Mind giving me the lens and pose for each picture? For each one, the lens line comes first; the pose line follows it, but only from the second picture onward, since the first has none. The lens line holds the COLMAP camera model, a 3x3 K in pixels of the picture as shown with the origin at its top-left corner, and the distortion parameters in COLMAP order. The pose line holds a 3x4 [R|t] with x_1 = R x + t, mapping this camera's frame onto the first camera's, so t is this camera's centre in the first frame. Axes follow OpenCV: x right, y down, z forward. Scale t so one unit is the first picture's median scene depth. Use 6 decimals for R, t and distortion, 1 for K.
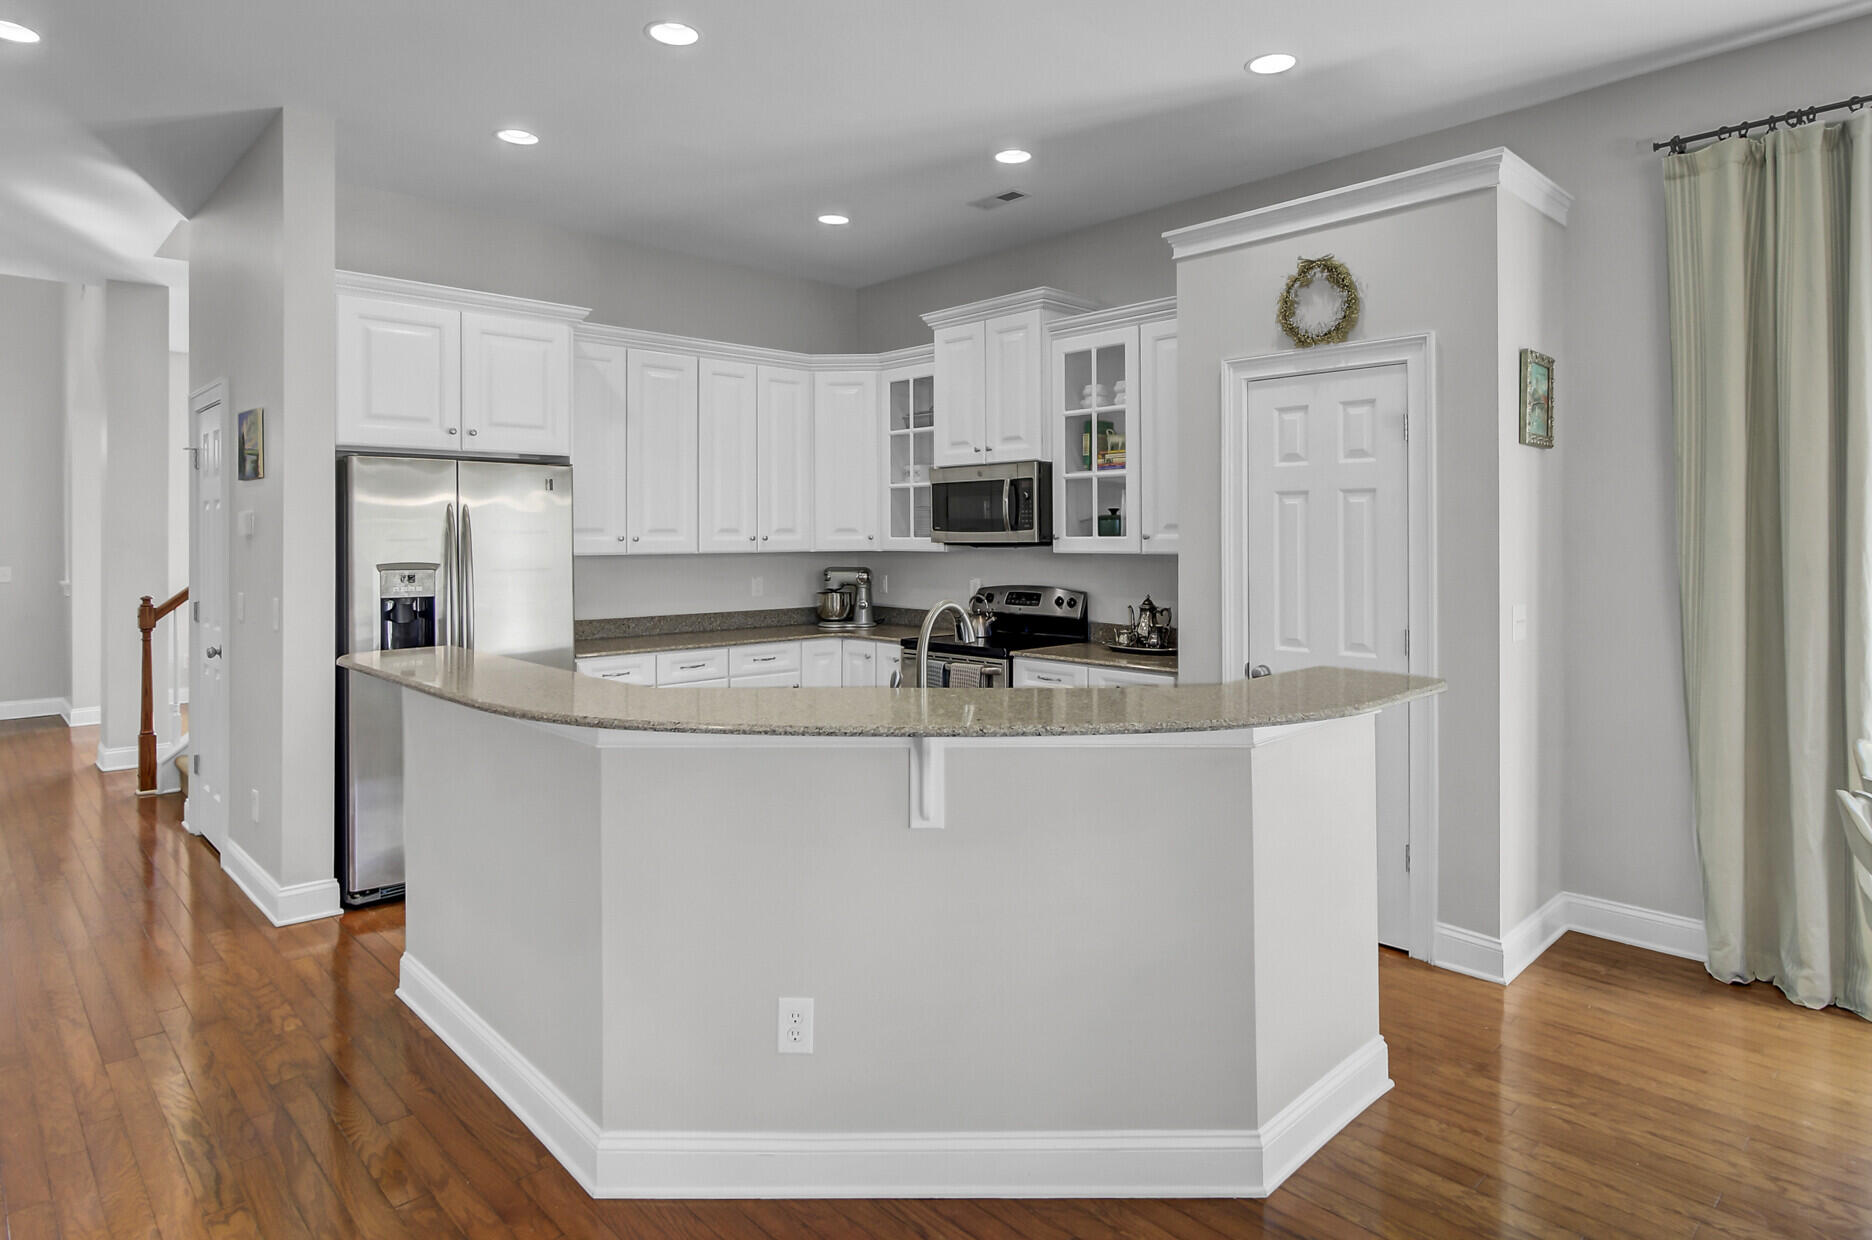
lens RADIAL K [[1076.7, 0, 889.8], [0, 1076.7, 525.0], [0, 0, 1]] dist [0.005752, 0.001166]
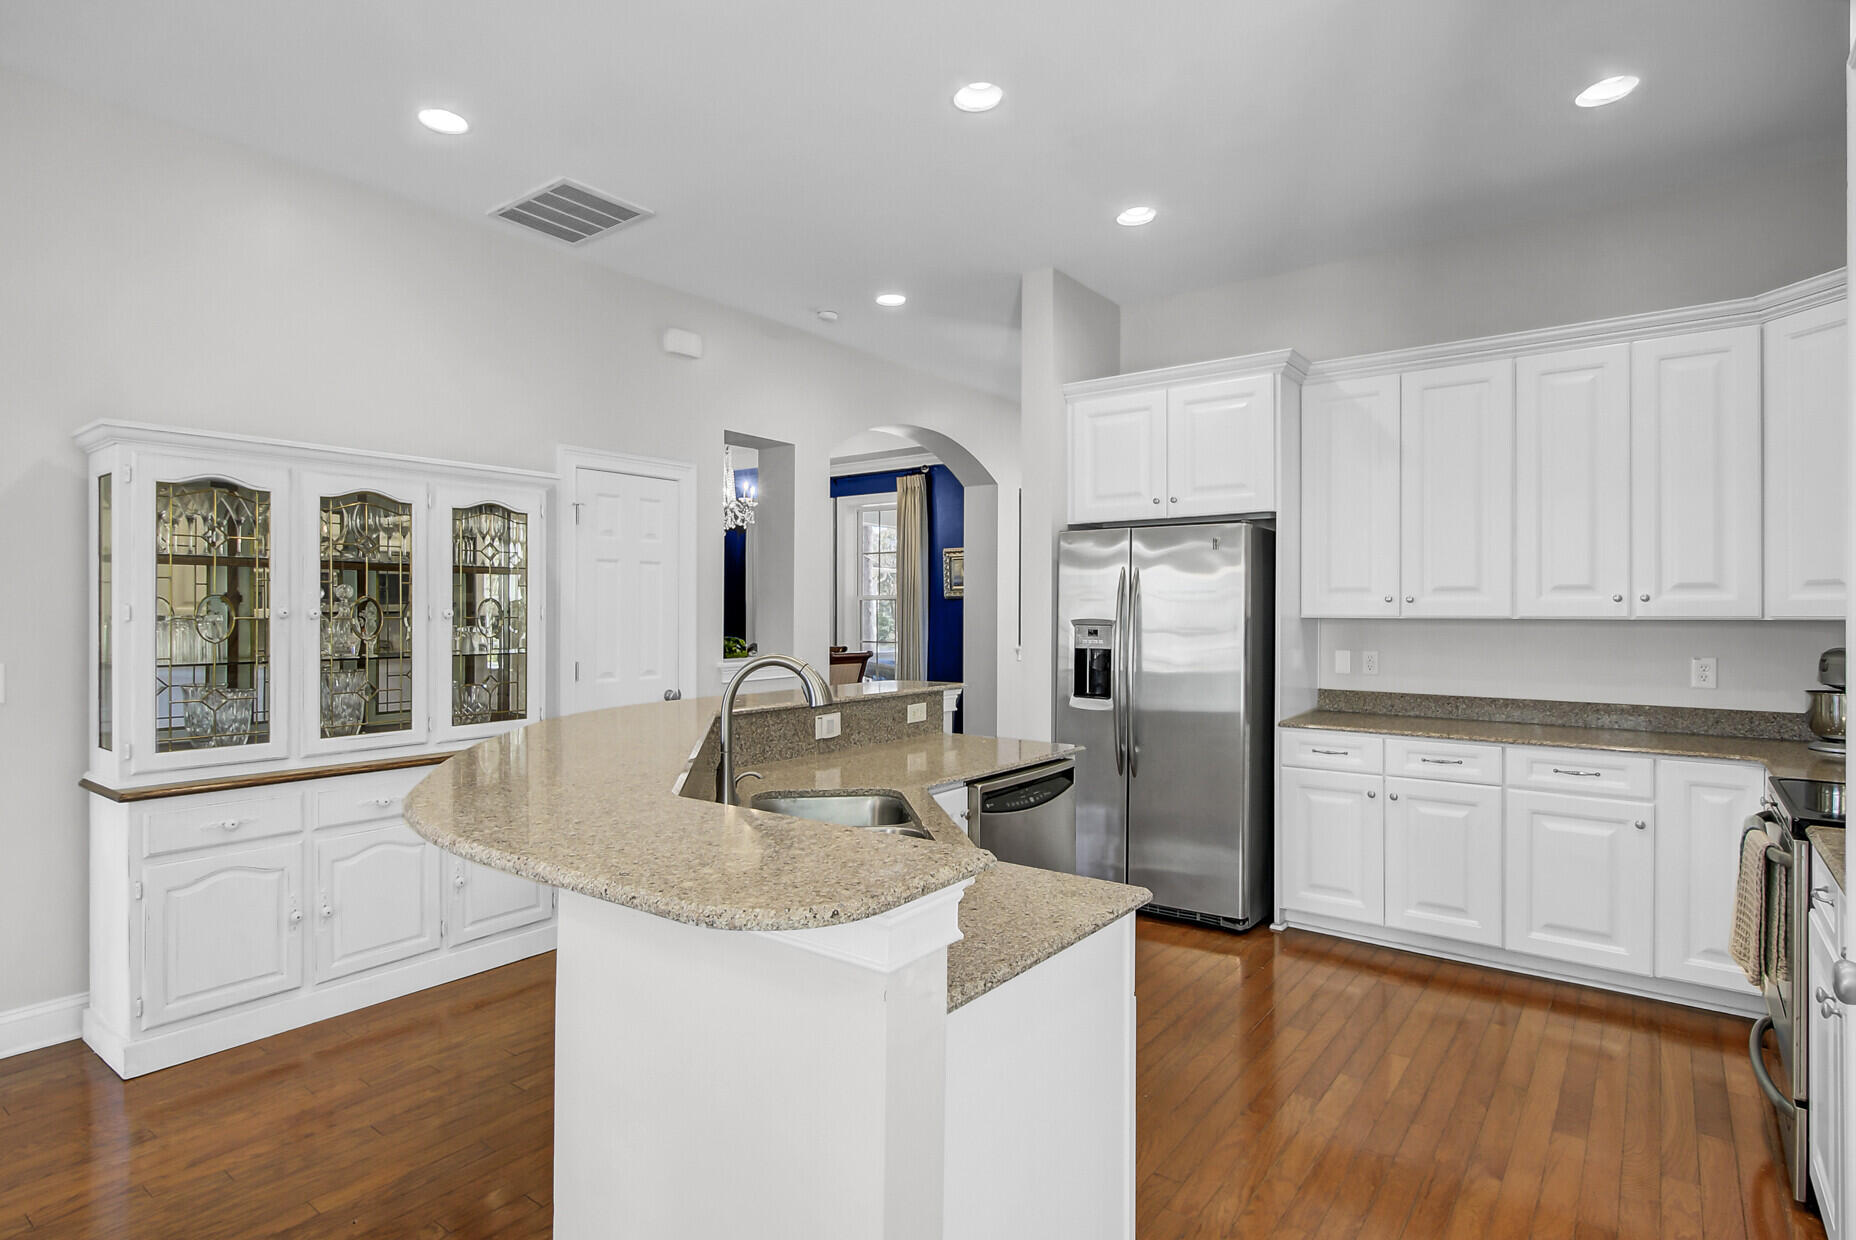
lens RADIAL K [[953.3, 0, 922.1], [0, 953.3, 616.0], [0, 0, 1]] dist [-0.001659, 0.000215]
pose [[0.174370, 0.007376, -0.984653, 0.425630], [0.007555, 0.999932, 0.008828, 0.016046], [0.984651, -0.008978, 0.174302, 0.499734]]
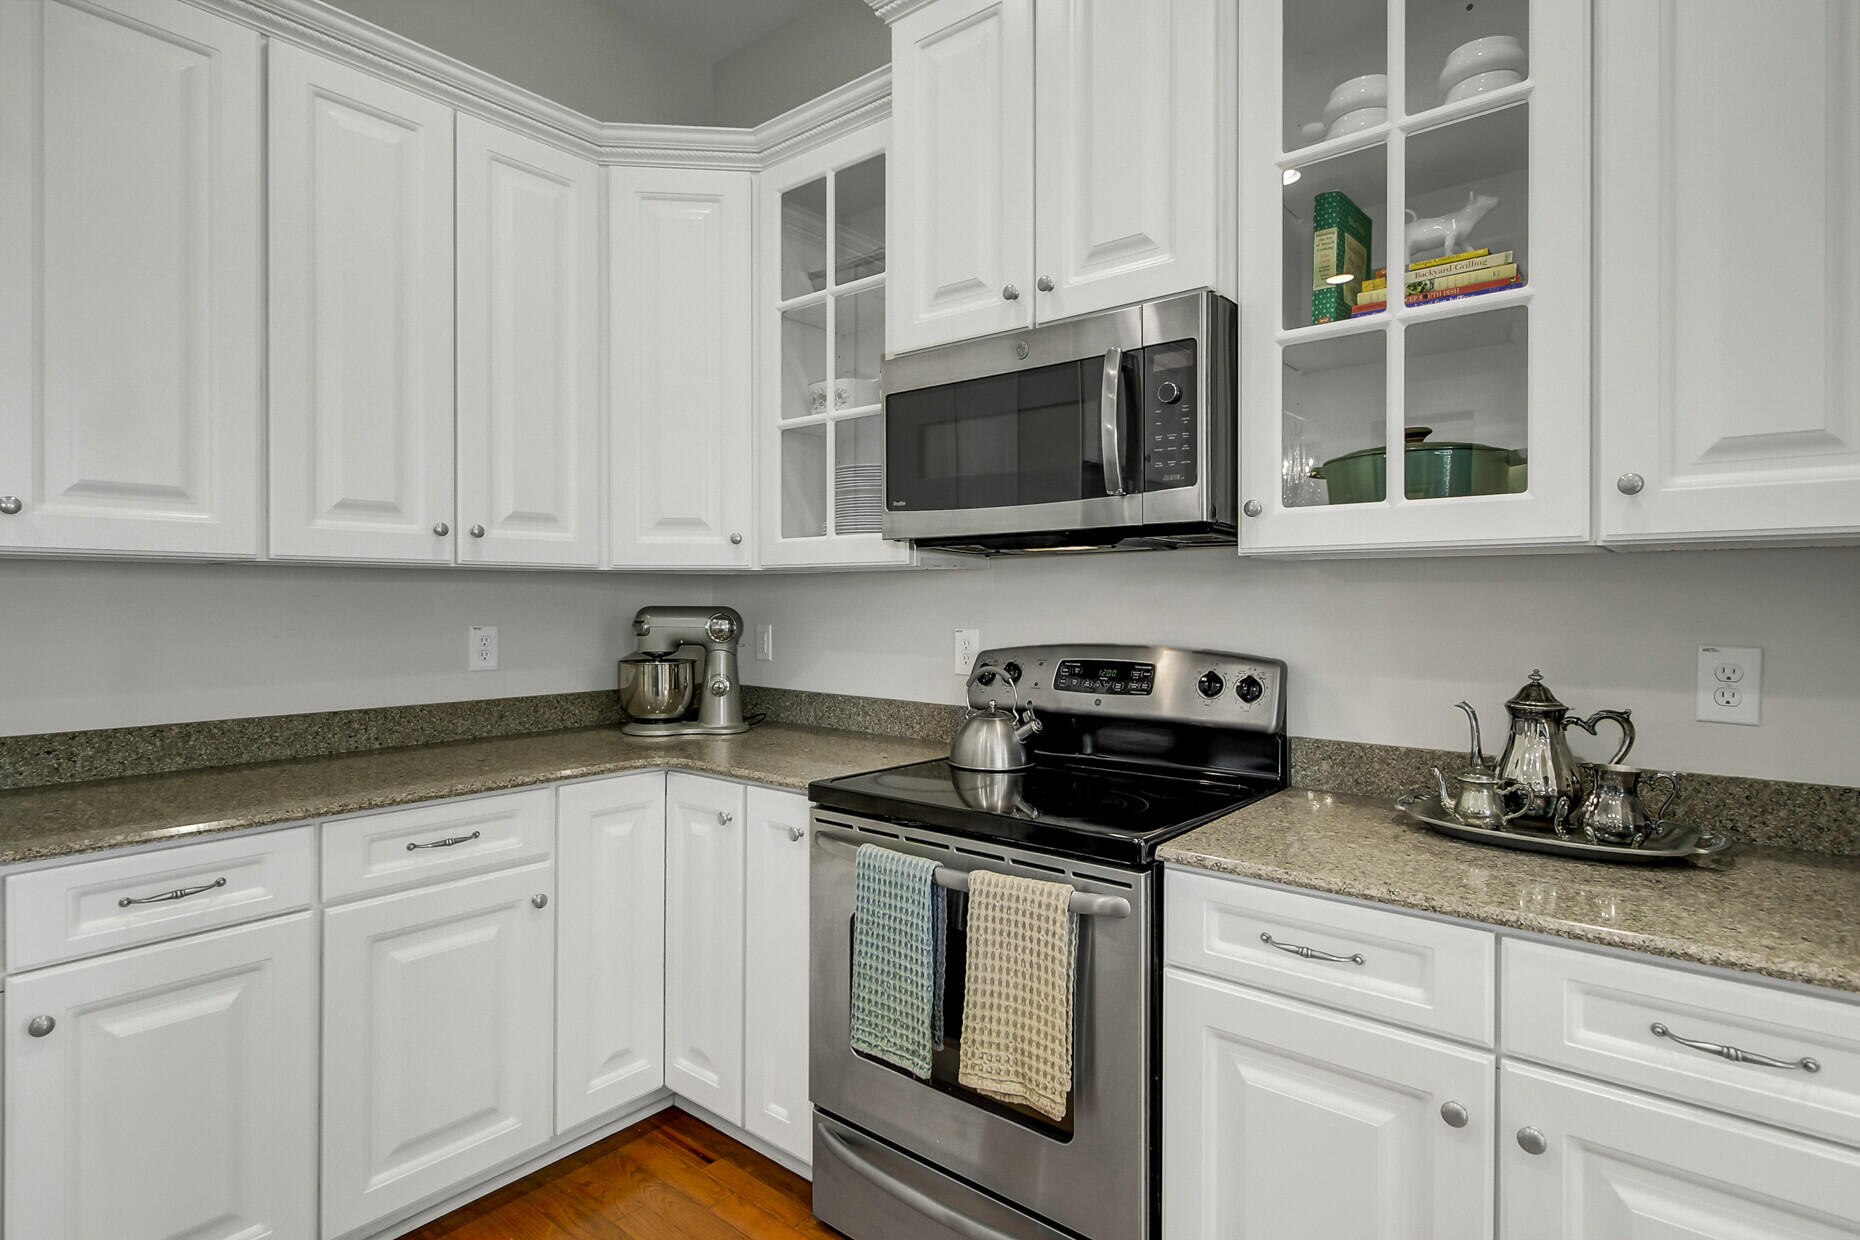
lens RADIAL K [[955.3, 0, 904.0], [0, 955.3, 602.8], [0, 0, 1]] dist [-0.001659, 0.000215]
pose [[0.990441, 0.004514, 0.137863, -0.003692], [-0.006172, 0.999914, 0.011599, 0.037521], [-0.137798, -0.012339, 0.990383, 0.671992]]
